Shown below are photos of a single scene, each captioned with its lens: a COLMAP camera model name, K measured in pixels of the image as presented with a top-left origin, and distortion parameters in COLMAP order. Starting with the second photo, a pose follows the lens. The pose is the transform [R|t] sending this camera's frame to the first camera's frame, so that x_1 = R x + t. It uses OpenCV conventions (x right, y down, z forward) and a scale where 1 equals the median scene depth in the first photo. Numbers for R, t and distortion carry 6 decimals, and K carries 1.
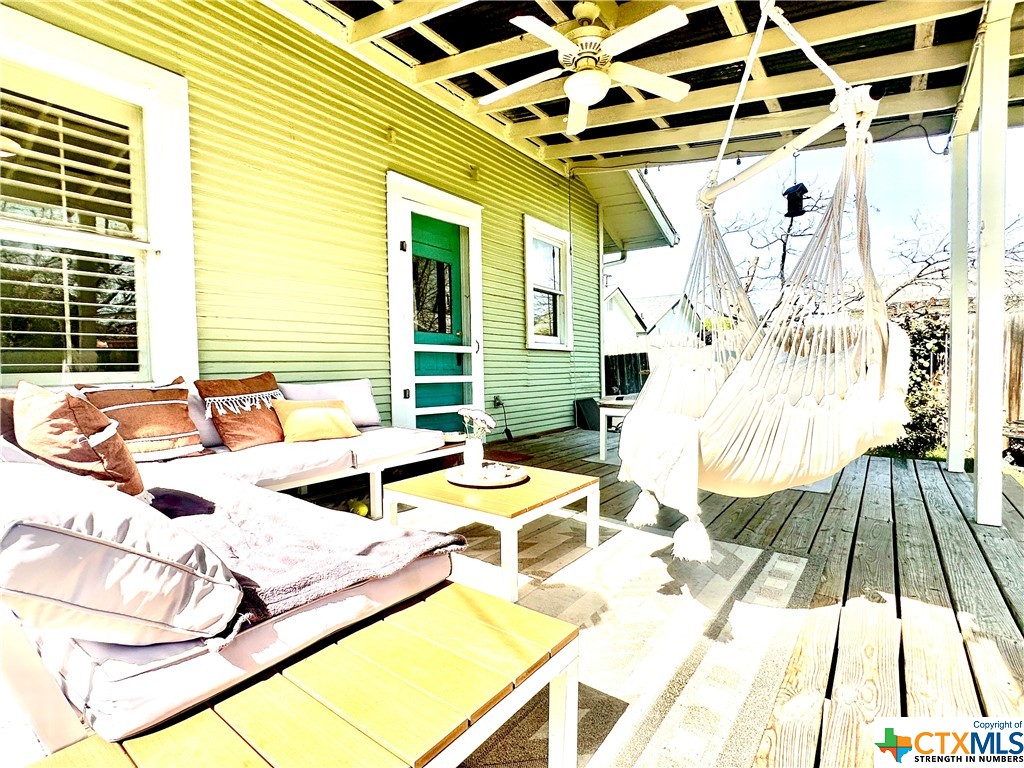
lens RADIAL K [[511.0, 0, 510.5], [0, 511.0, 386.3], [0, 0, 1]] dist [-0.009139, 0.003048]
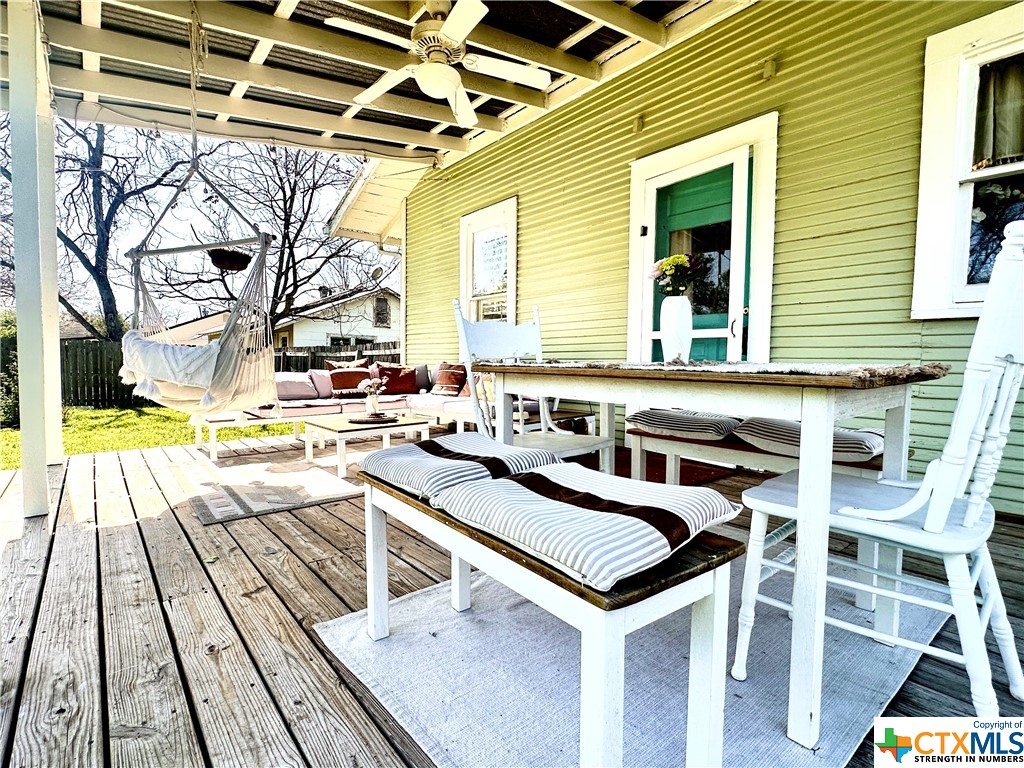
lens RADIAL K [[511.0, 0, 510.2], [0, 511.0, 385.3], [0, 0, 1]] dist [-0.009139, 0.003048]
pose [[-0.244311, 0.056719, -0.968037, 1.254375], [-0.044137, 0.996603, 0.069532, -0.060957], [0.968692, 0.059713, -0.240978, 1.568395]]
